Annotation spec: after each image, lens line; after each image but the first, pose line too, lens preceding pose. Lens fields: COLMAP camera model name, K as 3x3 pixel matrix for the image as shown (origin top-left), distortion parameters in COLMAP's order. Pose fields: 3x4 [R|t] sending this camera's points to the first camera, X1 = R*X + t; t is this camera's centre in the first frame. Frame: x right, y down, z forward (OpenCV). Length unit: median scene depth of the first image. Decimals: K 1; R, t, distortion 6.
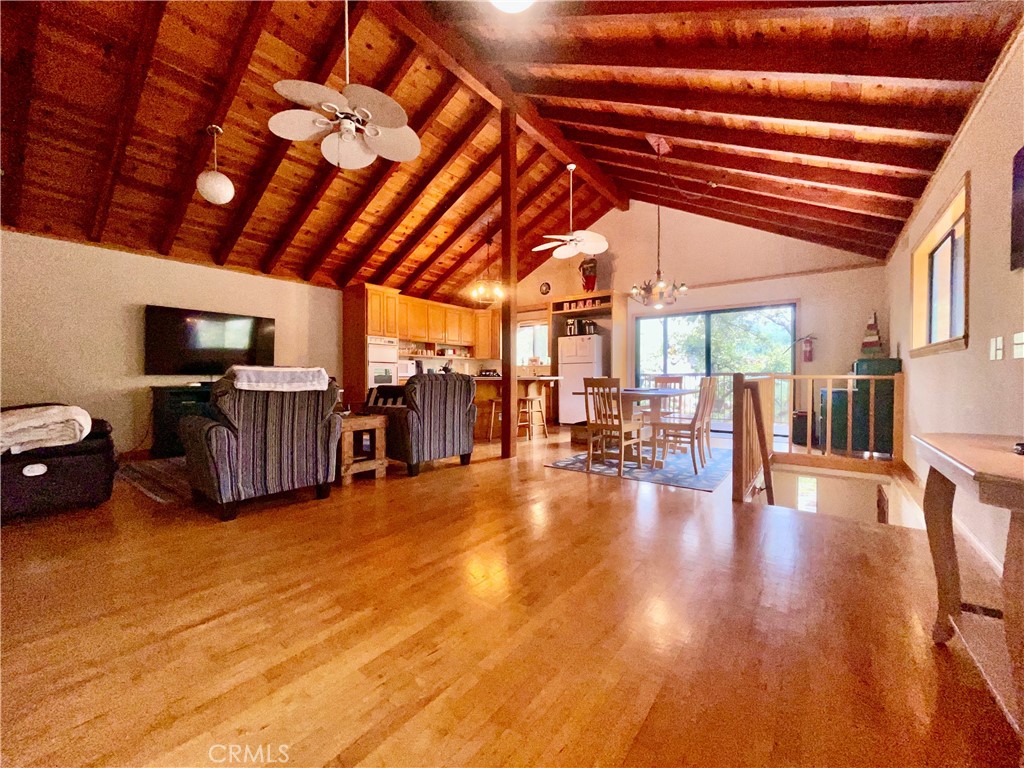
lens RADIAL K [[415.3, 0, 510.1], [0, 415.3, 383.6], [0, 0, 1]] dist [0.000783, 0.000080]
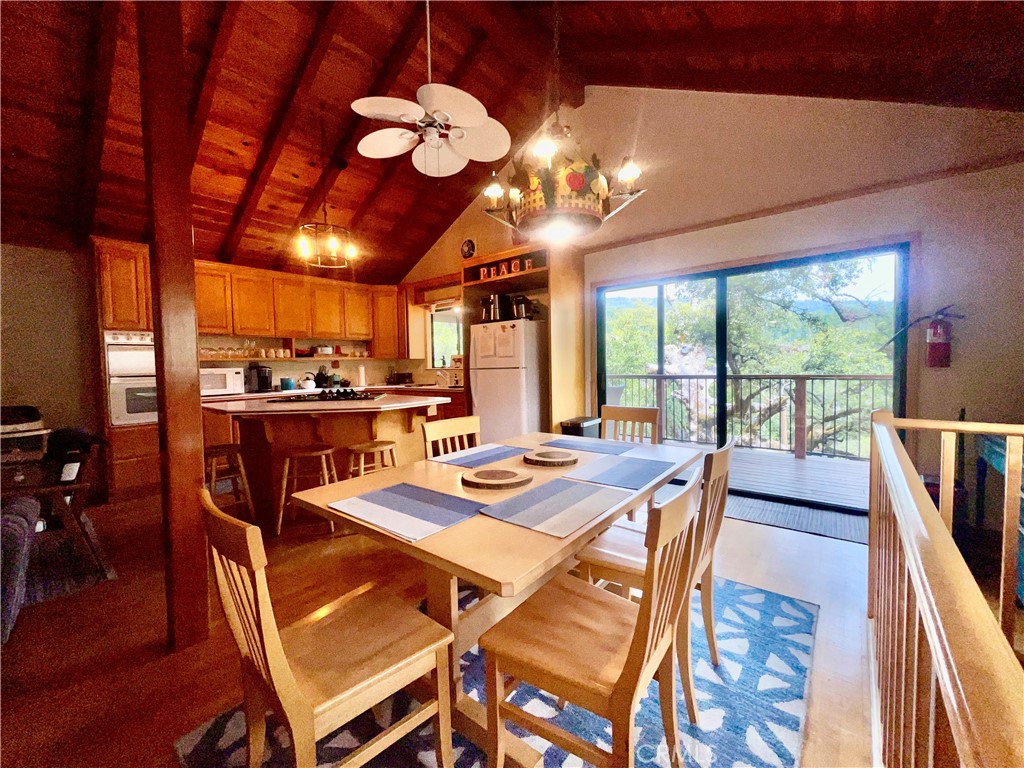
lens RADIAL K [[415.3, 0, 513.8], [0, 415.3, 380.0], [0, 0, 1]] dist [0.000783, 0.000080]
pose [[0.999129, -0.018182, -0.037554, 0.202014], [0.019074, 0.999541, 0.023546, -0.045244], [0.037108, -0.024242, 0.999017, 0.402776]]
